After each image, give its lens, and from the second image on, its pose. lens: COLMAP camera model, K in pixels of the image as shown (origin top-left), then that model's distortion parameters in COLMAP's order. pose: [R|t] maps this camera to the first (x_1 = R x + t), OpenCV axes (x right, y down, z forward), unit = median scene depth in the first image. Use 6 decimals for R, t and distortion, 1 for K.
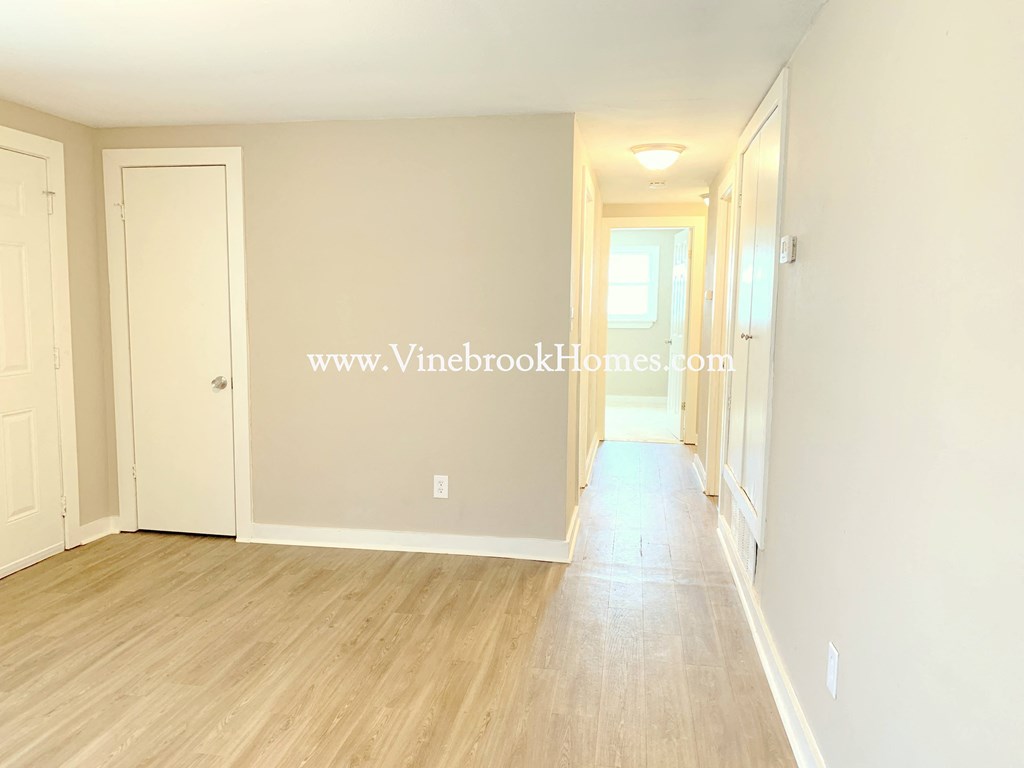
lens RADIAL K [[790.8, 0, 558.0], [0, 790.8, 388.9], [0, 0, 1]] dist [0.019154, -0.023669]
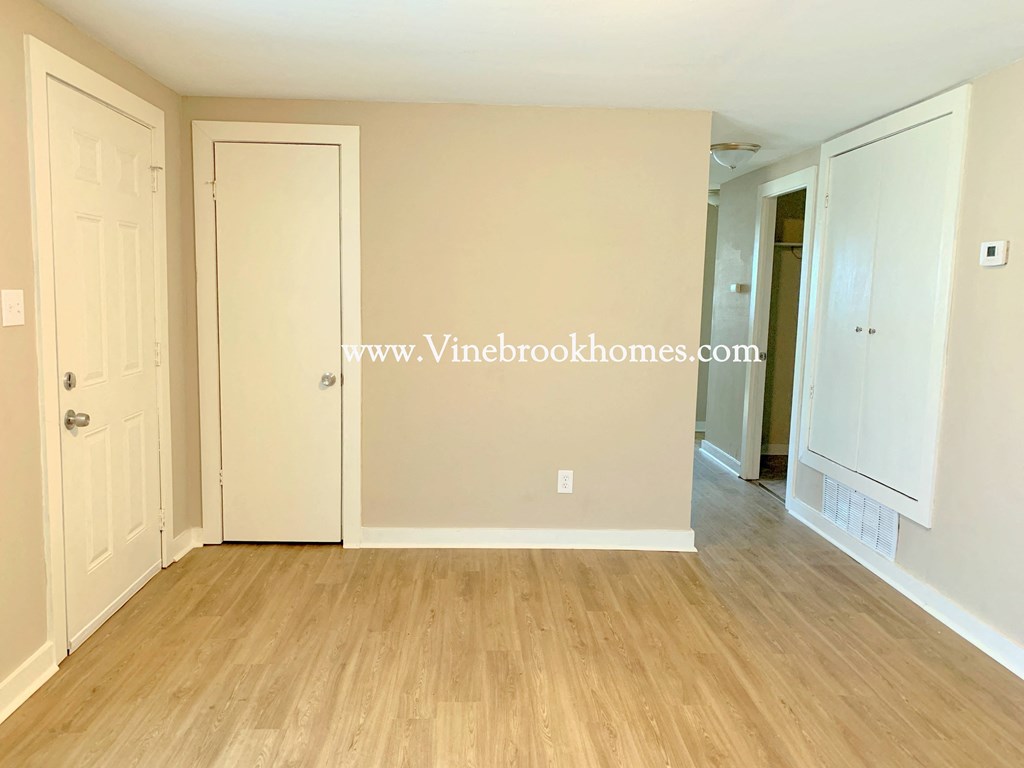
lens RADIAL K [[790.8, 0, 511.8], [0, 790.8, 385.3], [0, 0, 1]] dist [0.019154, -0.023669]
pose [[0.978814, -0.013651, 0.204294, -0.423881], [0.010812, 0.999829, 0.015003, -0.012668], [-0.204464, -0.012476, 0.978795, 0.047957]]
